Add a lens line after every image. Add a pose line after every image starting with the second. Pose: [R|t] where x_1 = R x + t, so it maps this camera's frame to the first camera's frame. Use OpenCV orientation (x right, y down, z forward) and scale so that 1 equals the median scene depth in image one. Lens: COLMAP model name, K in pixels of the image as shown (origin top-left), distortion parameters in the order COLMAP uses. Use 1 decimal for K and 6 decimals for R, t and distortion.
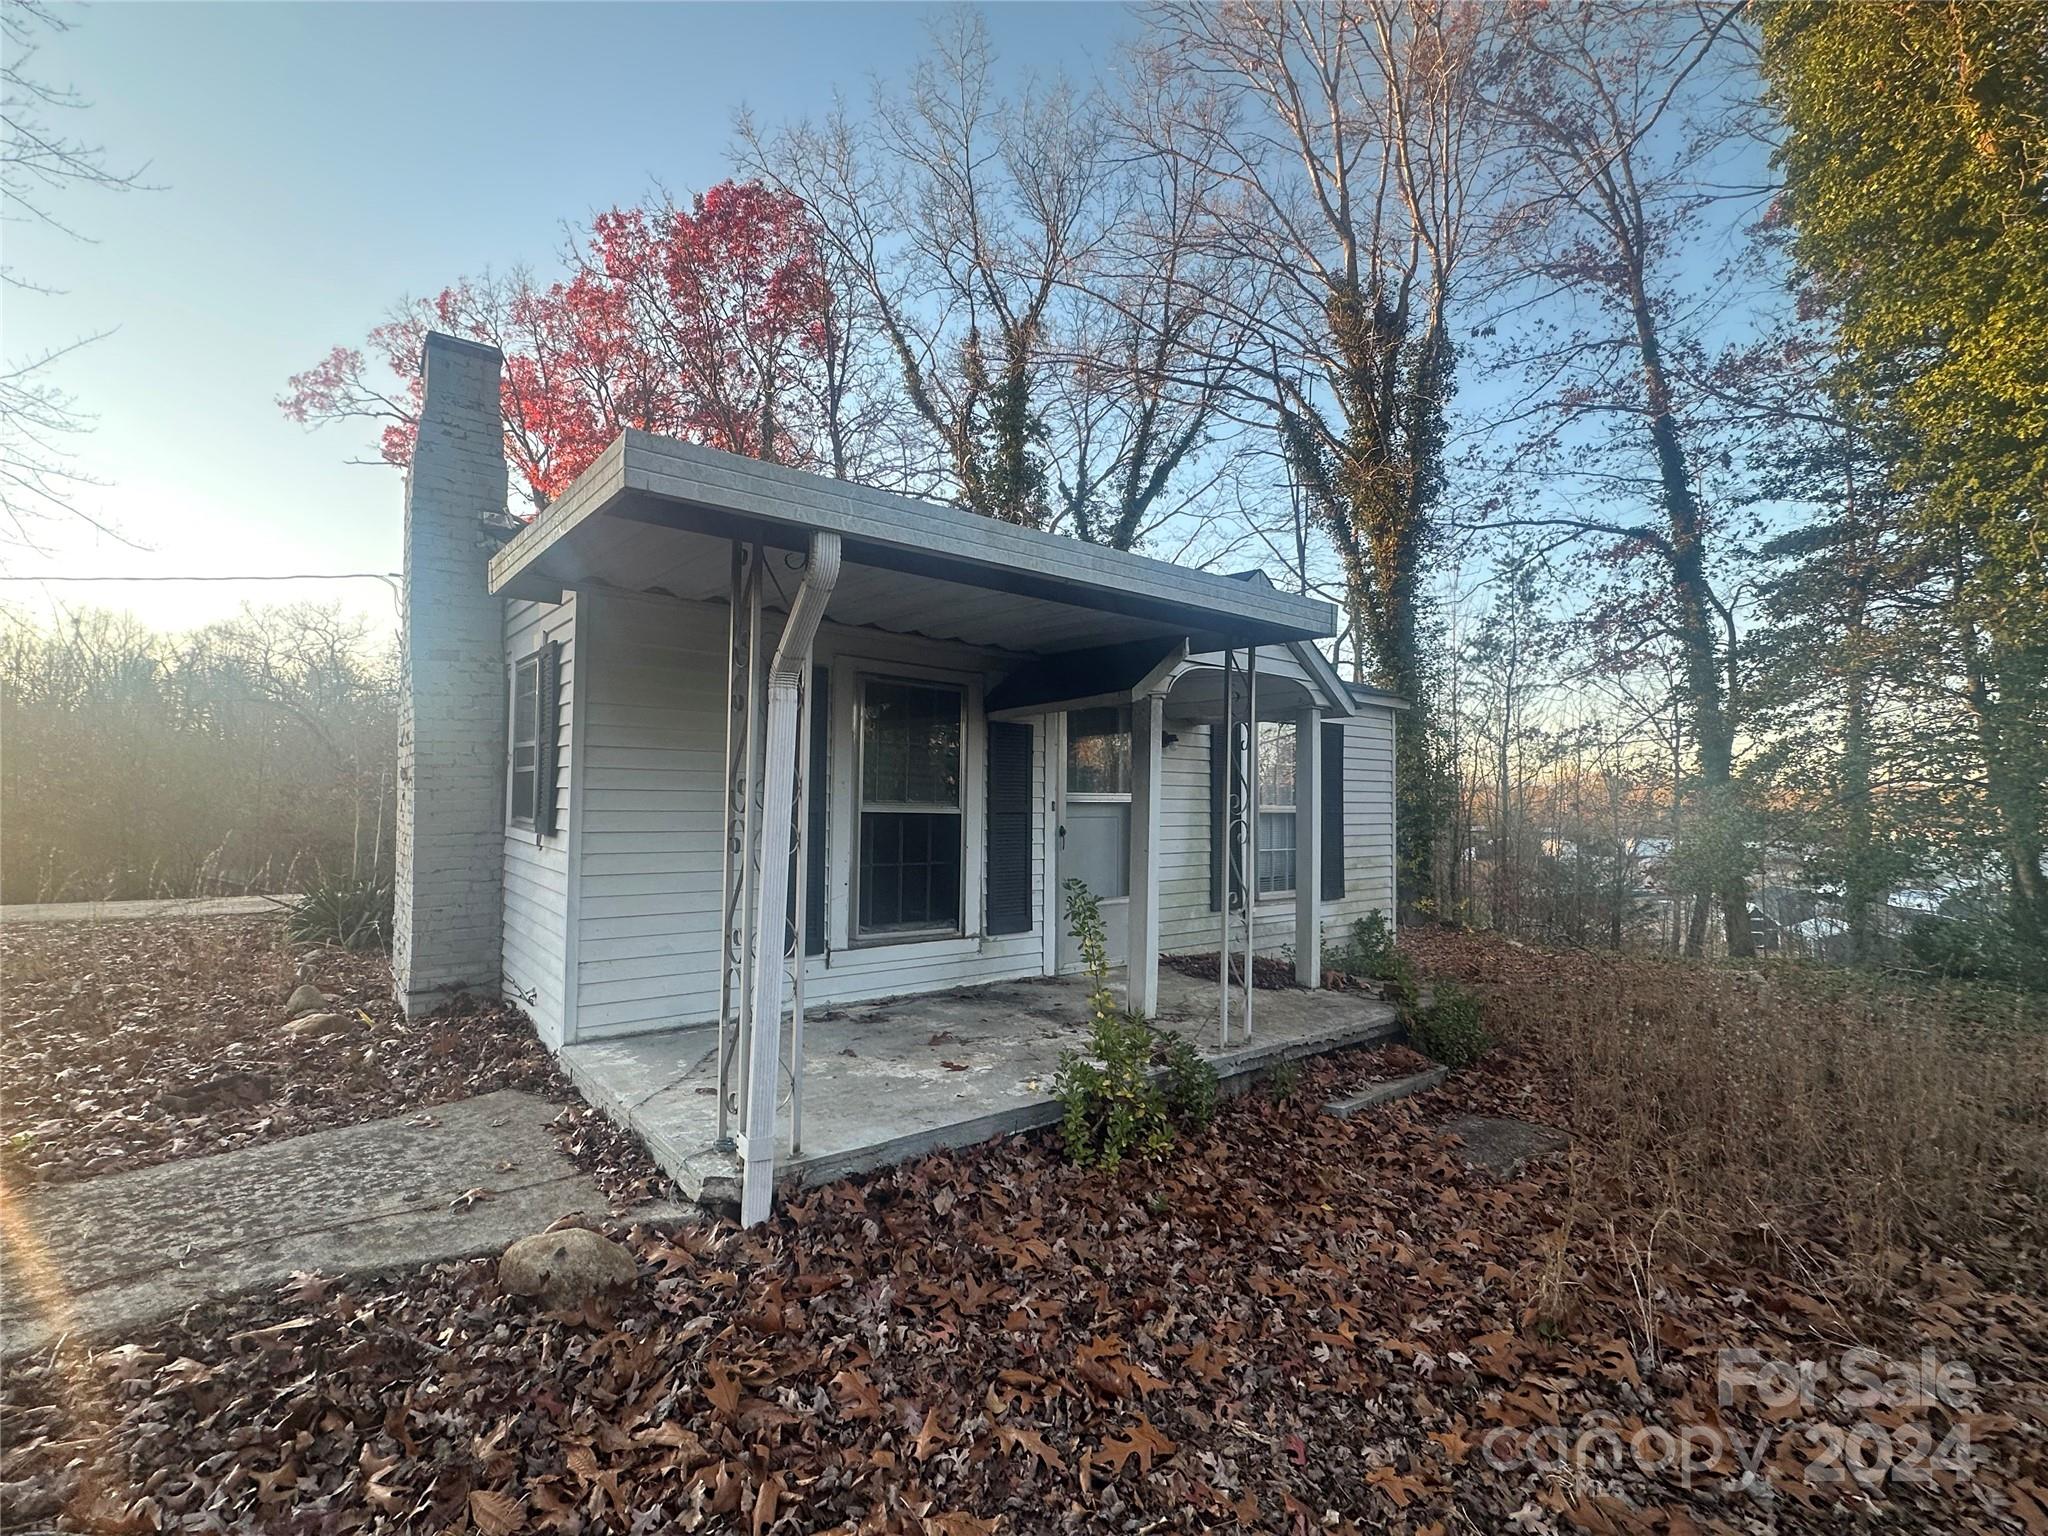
lens RADIAL K [[895.1, 0, 1024.0], [0, 895.1, 768.0], [0, 0, 1]] dist [-0.004300, 0.000775]
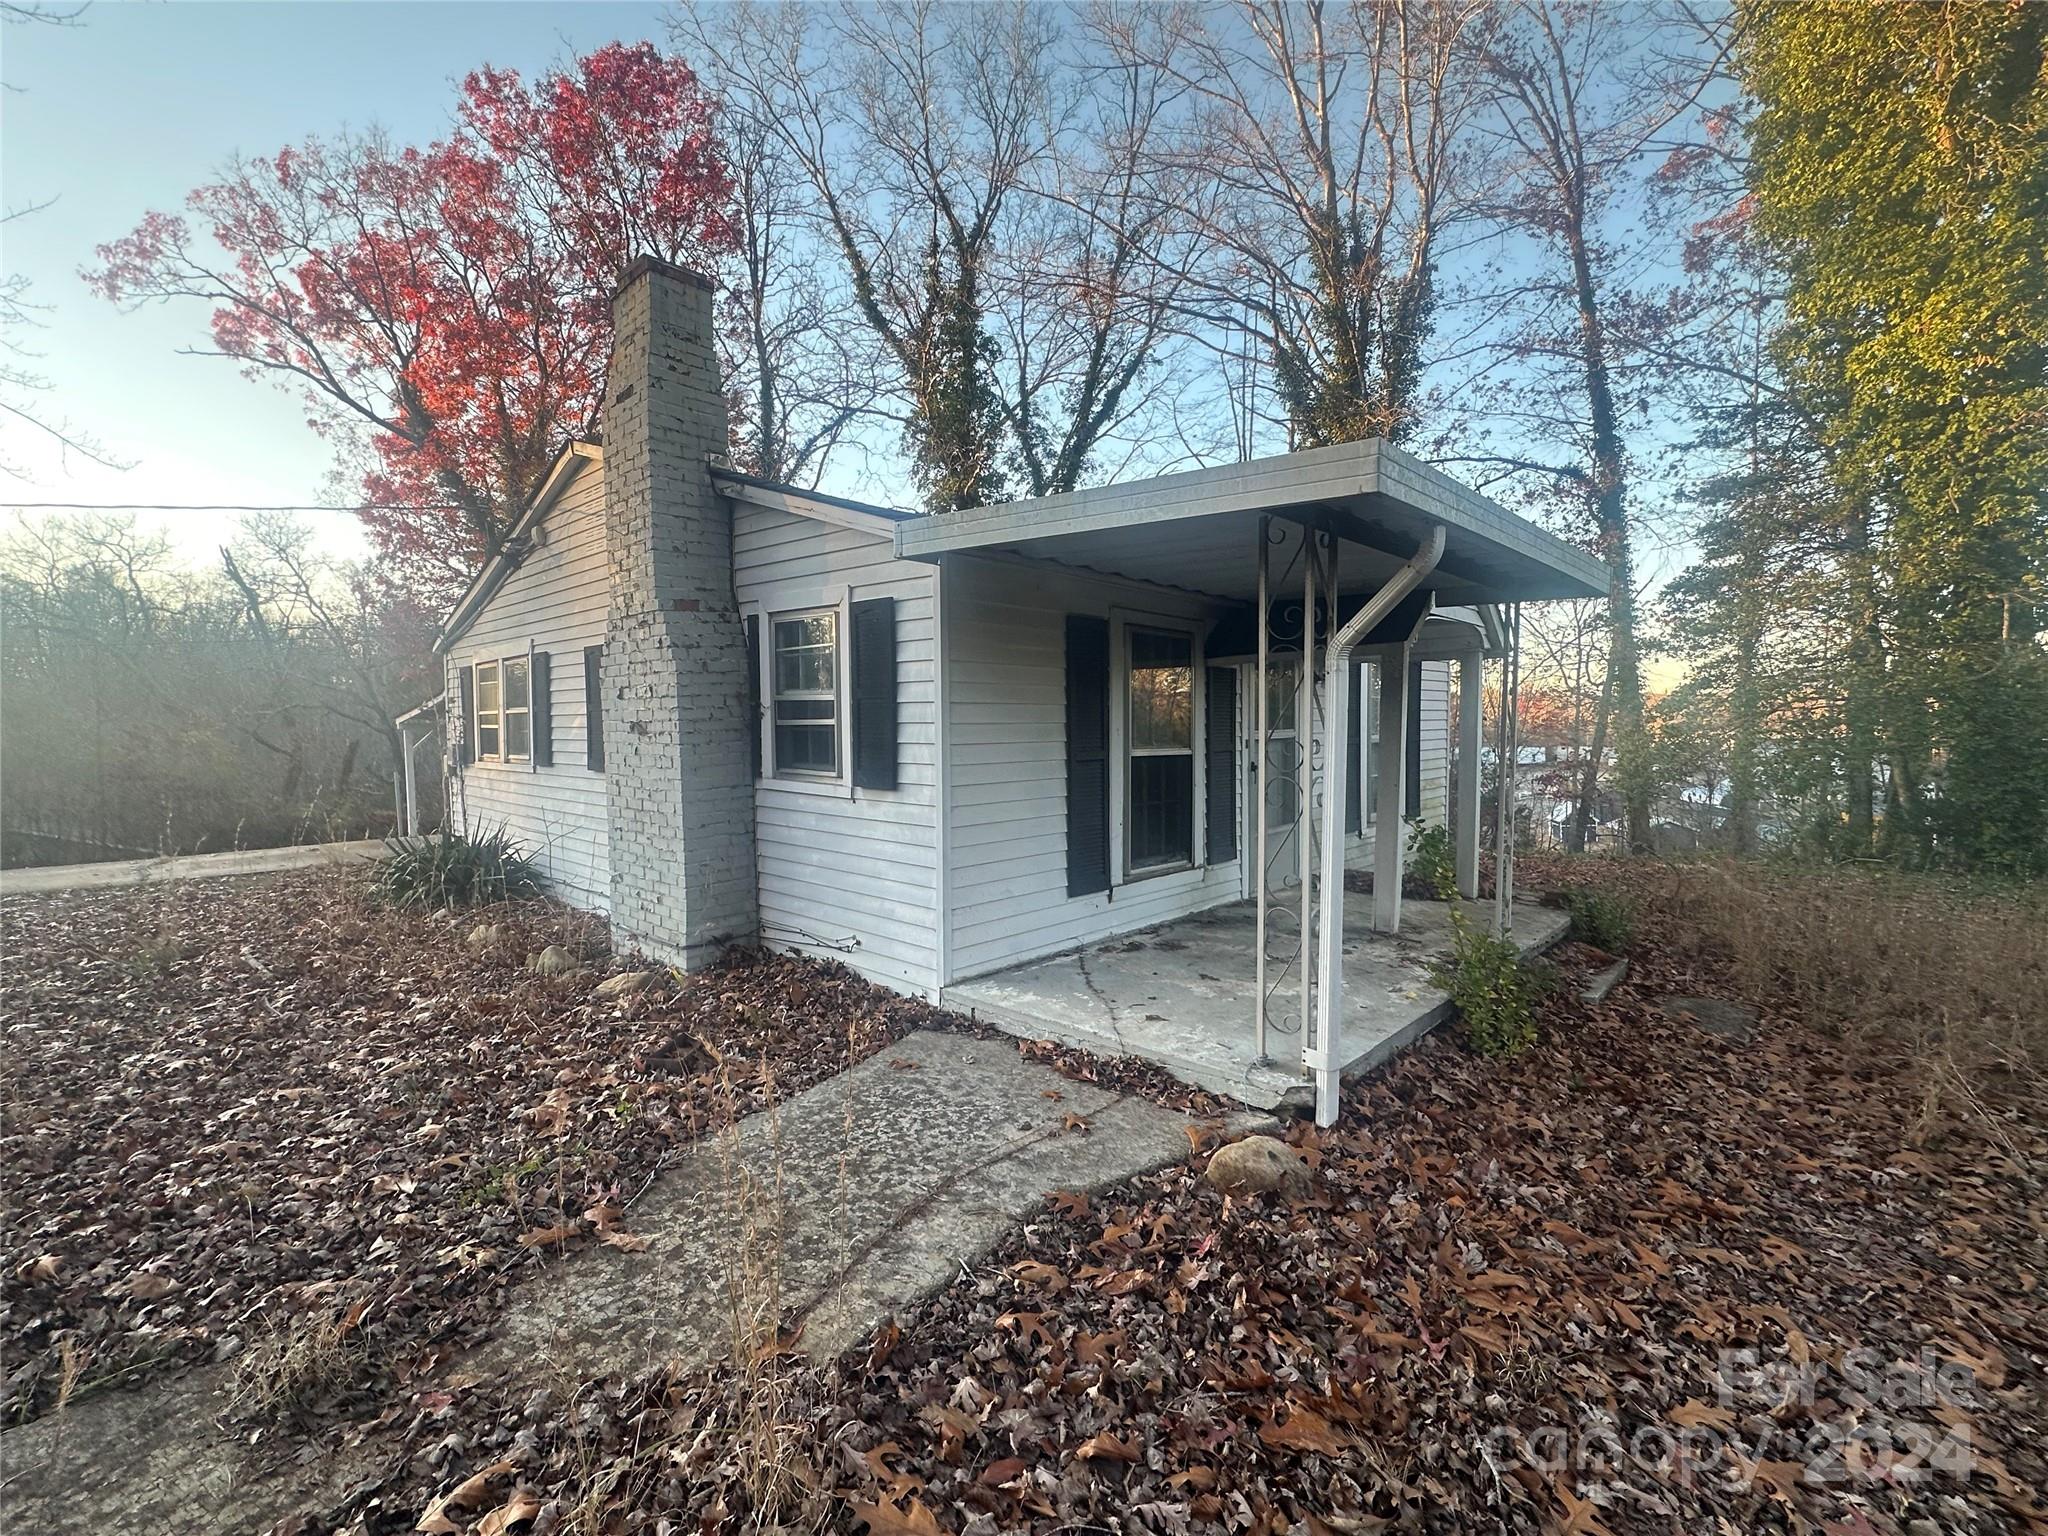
lens RADIAL K [[893.8, 0, 1024.0], [0, 893.8, 768.0], [0, 0, 1]] dist [-0.001662, -0.000468]
pose [[0.989149, -0.027430, 0.144330, -0.156059], [0.014540, 0.995870, 0.089617, -0.011708], [-0.146192, -0.086546, 0.985463, -0.010239]]
